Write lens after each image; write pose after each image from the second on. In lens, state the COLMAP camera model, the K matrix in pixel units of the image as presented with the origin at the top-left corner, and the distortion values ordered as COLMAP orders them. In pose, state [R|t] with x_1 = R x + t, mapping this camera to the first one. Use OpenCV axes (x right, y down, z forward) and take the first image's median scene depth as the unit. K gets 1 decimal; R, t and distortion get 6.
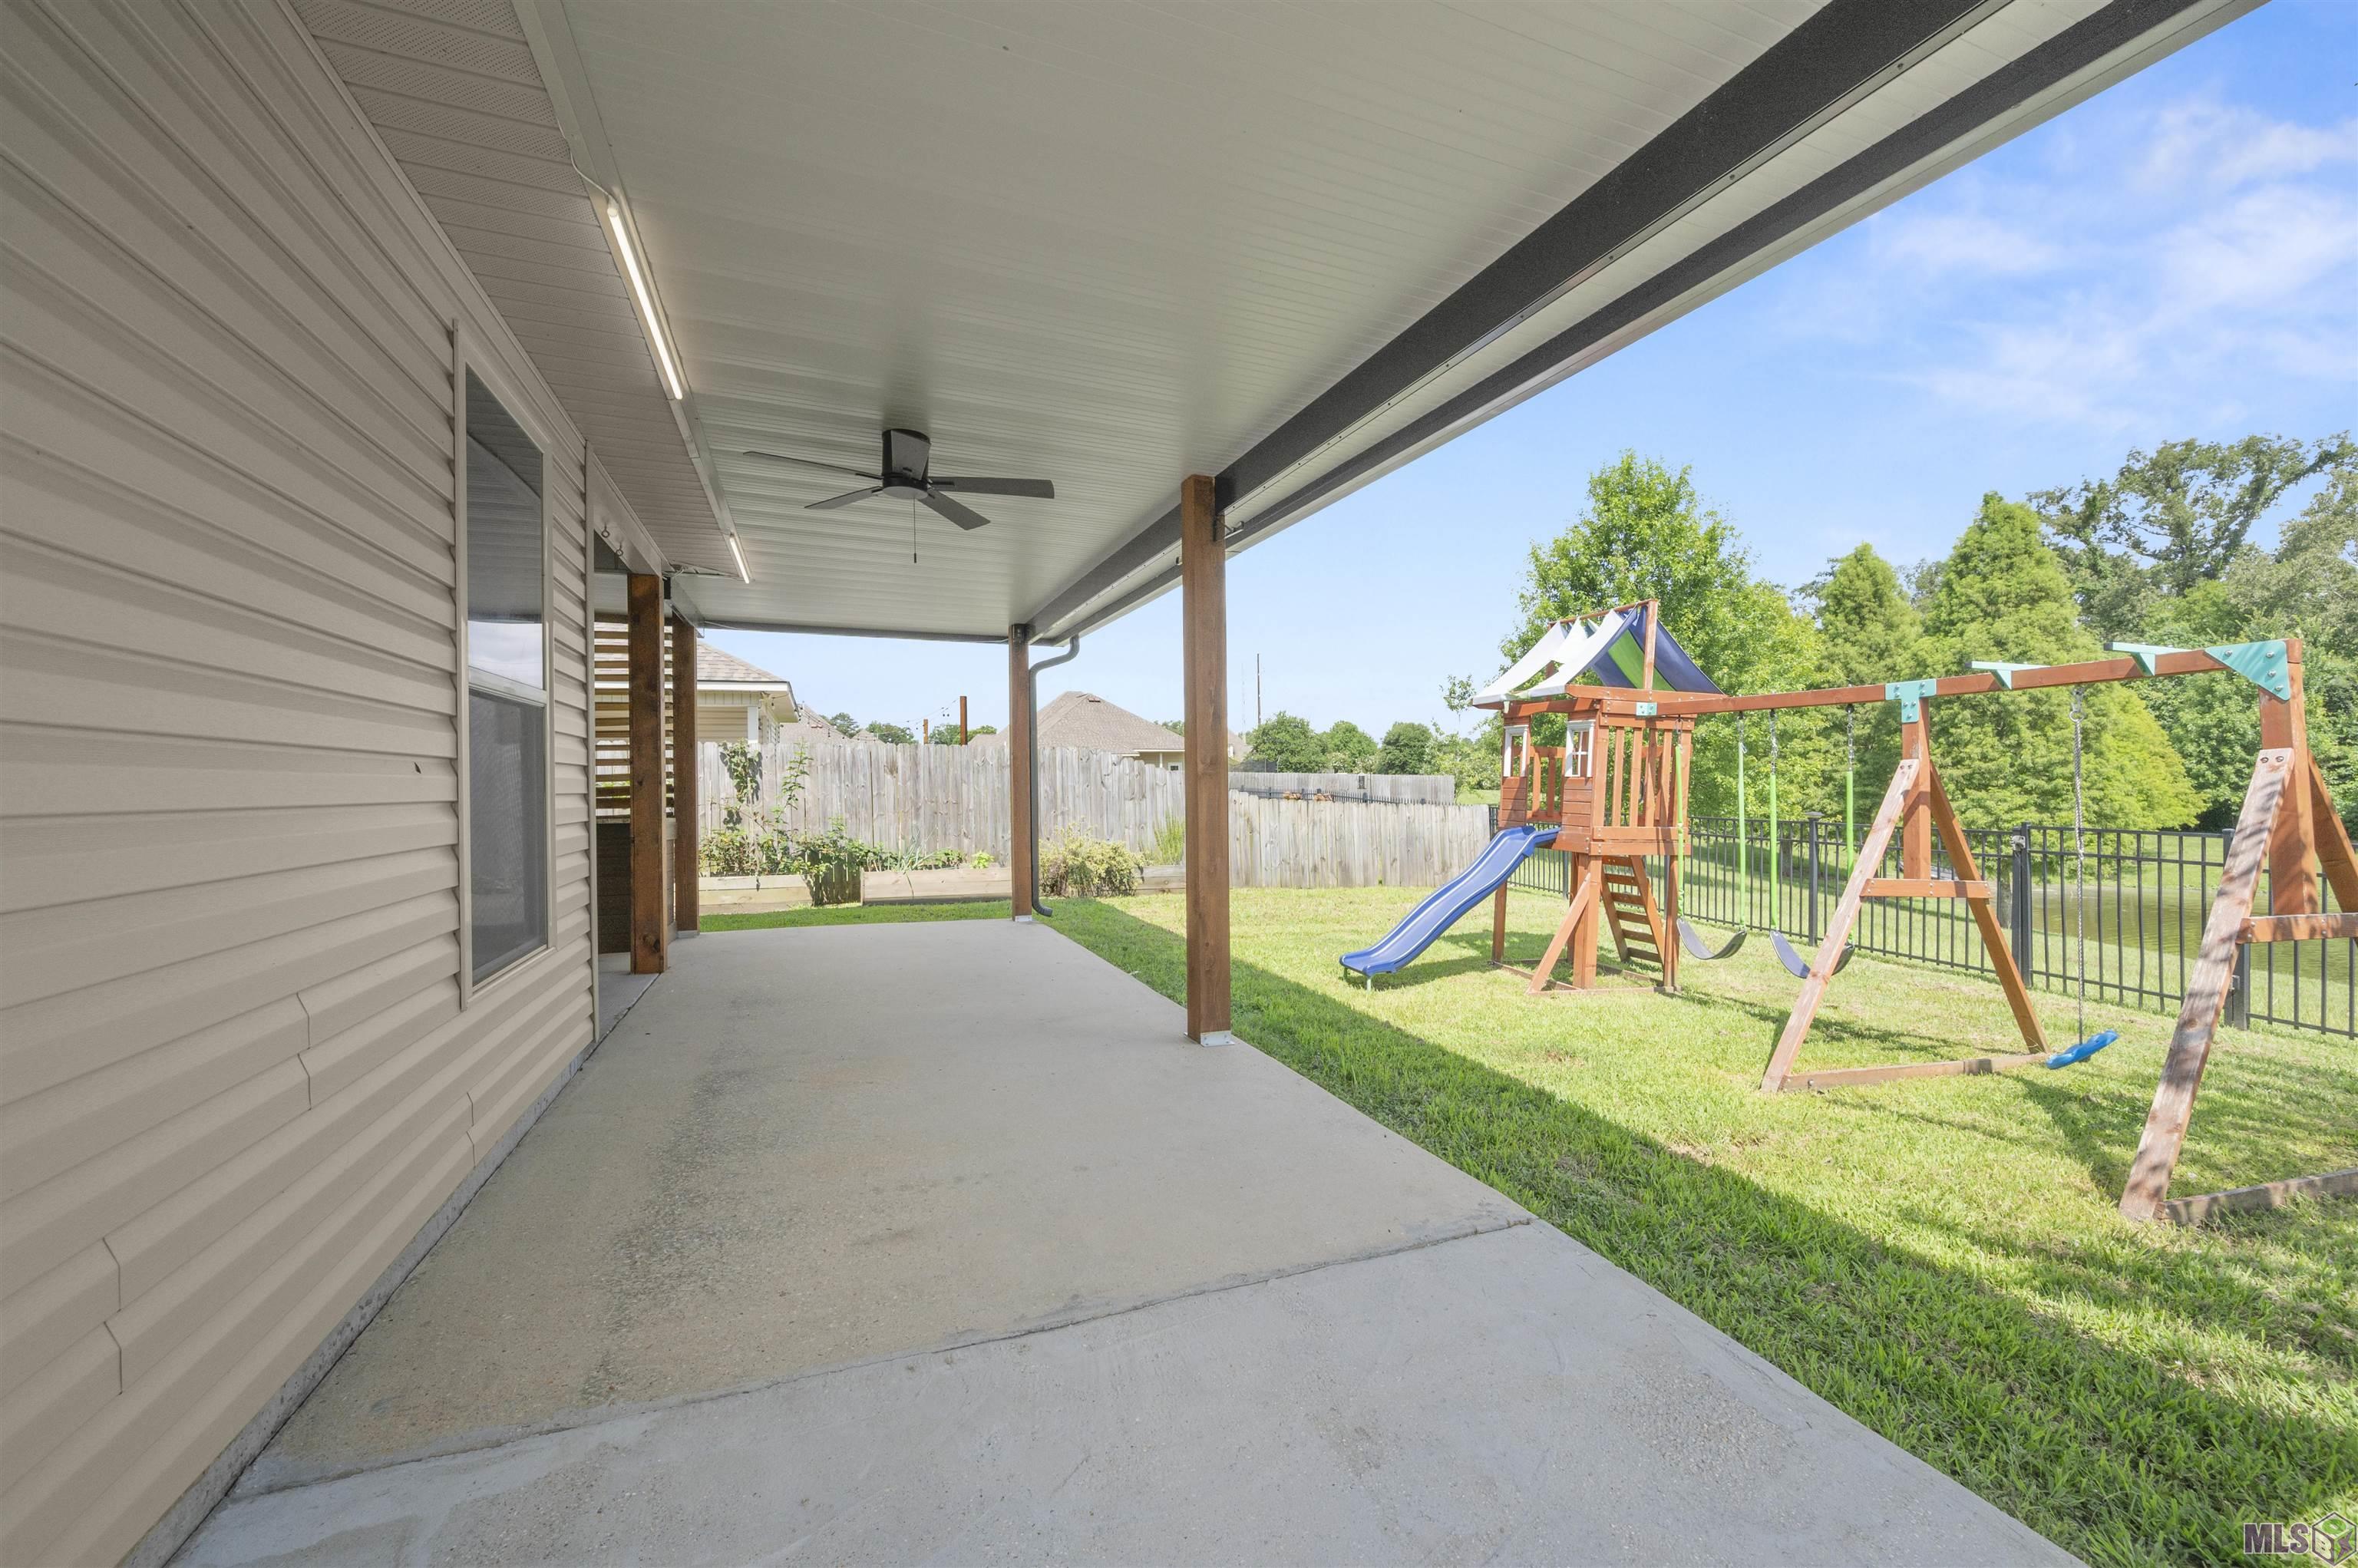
lens RADIAL K [[942.5, 0, 1185.7], [0, 942.5, 793.2], [0, 0, 1]] dist [0.000939, 0.000163]
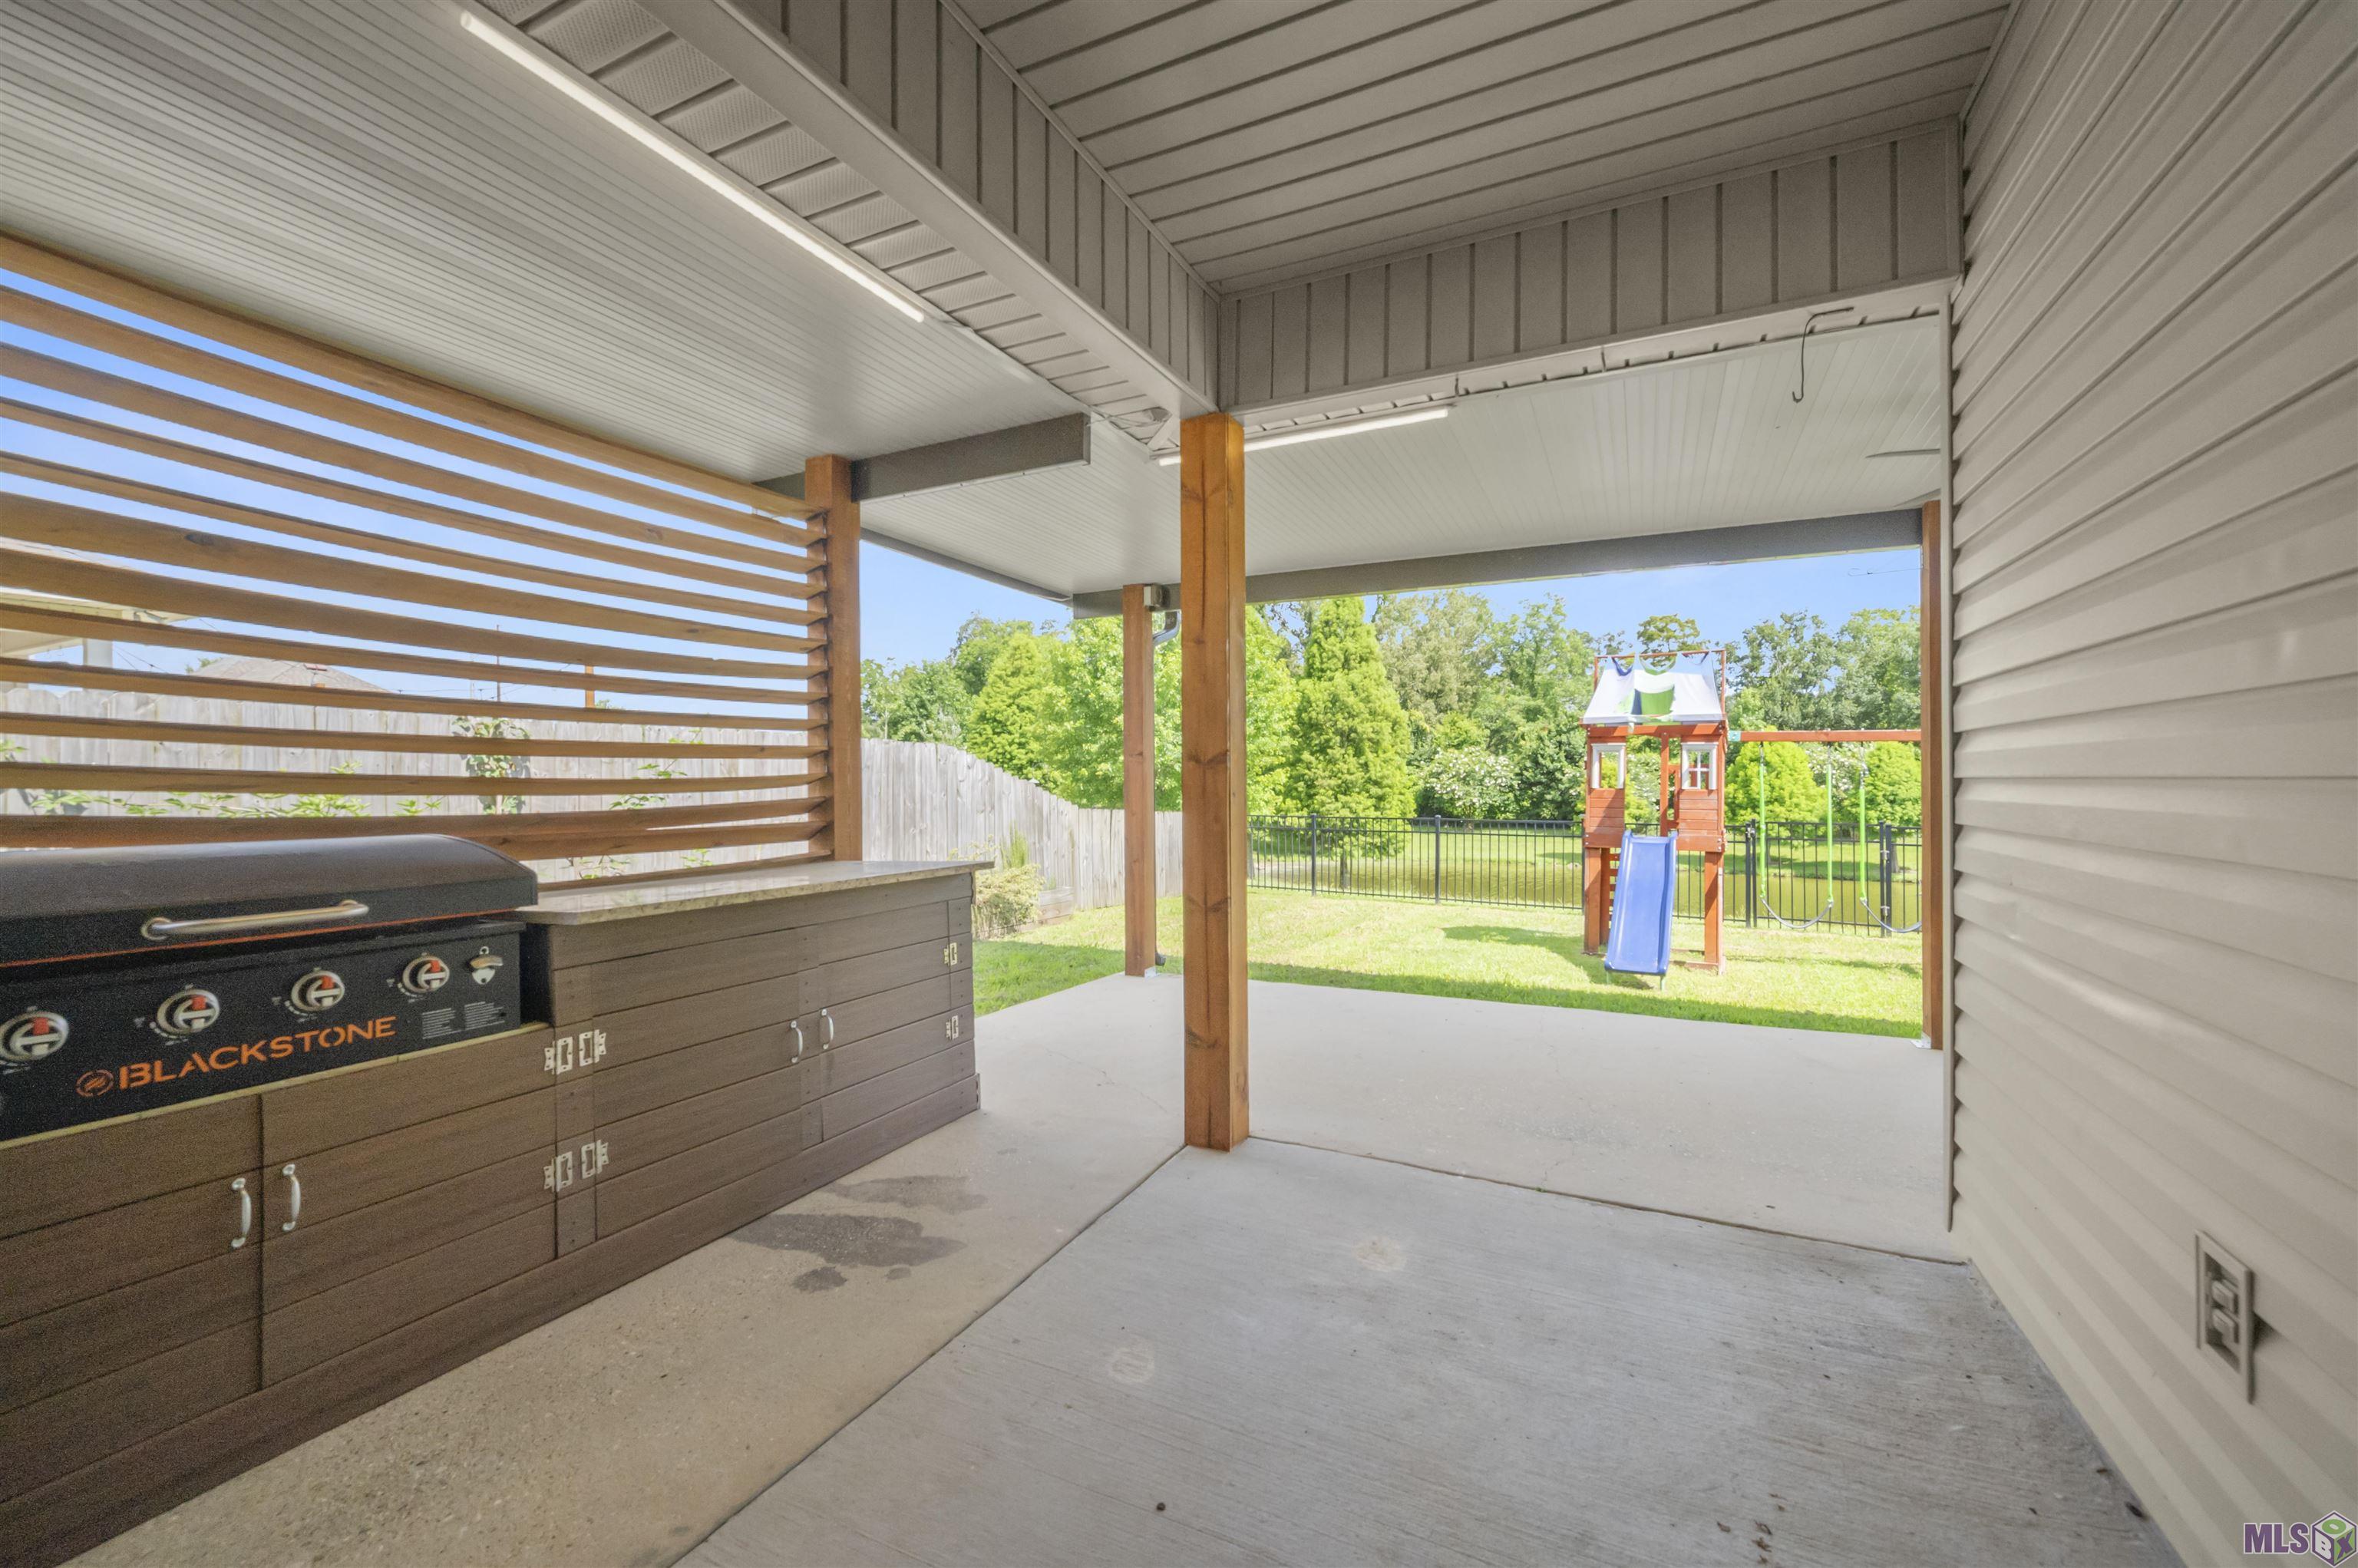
lens RADIAL K [[944.8, 0, 1179.0], [0, 944.8, 784.0], [0, 0, 1]] dist [0.000292, 0.000024]
pose [[0.732455, 0.005679, 0.680792, -0.267042], [0.004220, 0.999908, -0.012881, -0.003253], [-0.680802, 0.012308, 0.732364, 0.168883]]
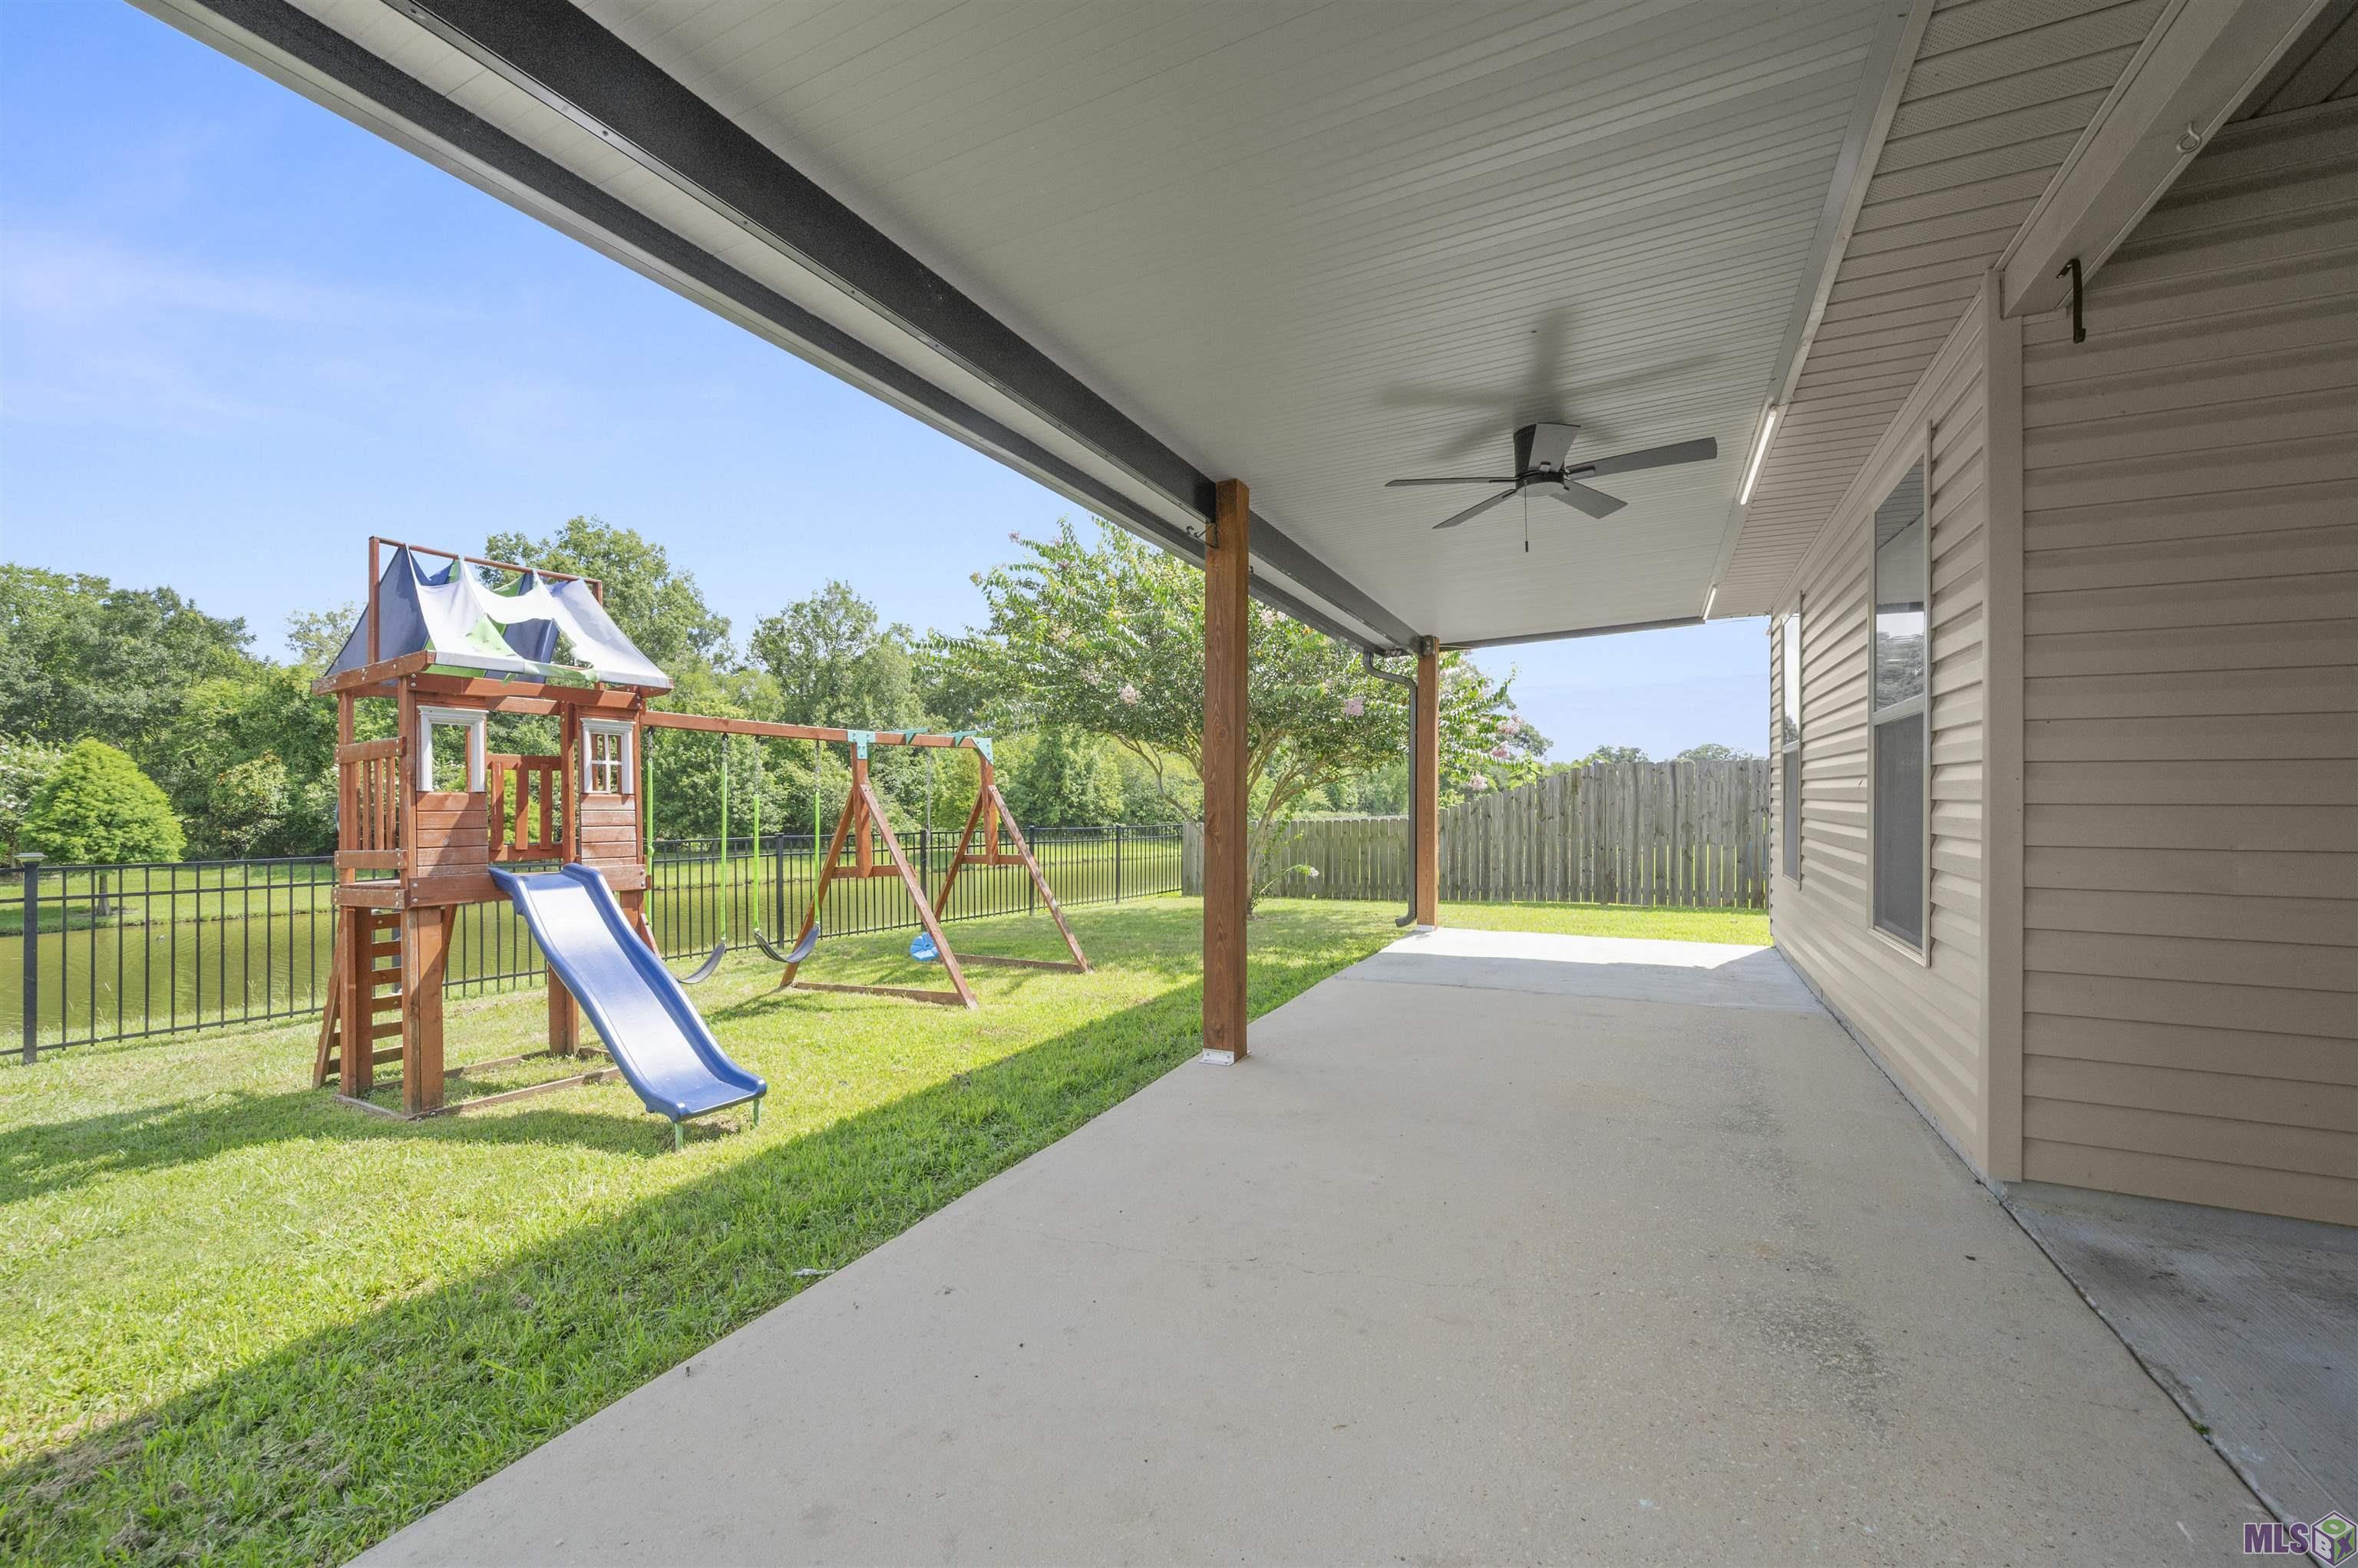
lens RADIAL K [[942.5, 0, 1185.7], [0, 942.5, 793.2], [0, 0, 1]] dist [0.000939, 0.000163]
pose [[-0.681988, 0.013115, 0.731245, -0.138126], [0.017620, 0.999844, -0.001499, -0.002436], [-0.731151, 0.011862, -0.682113, 0.351648]]
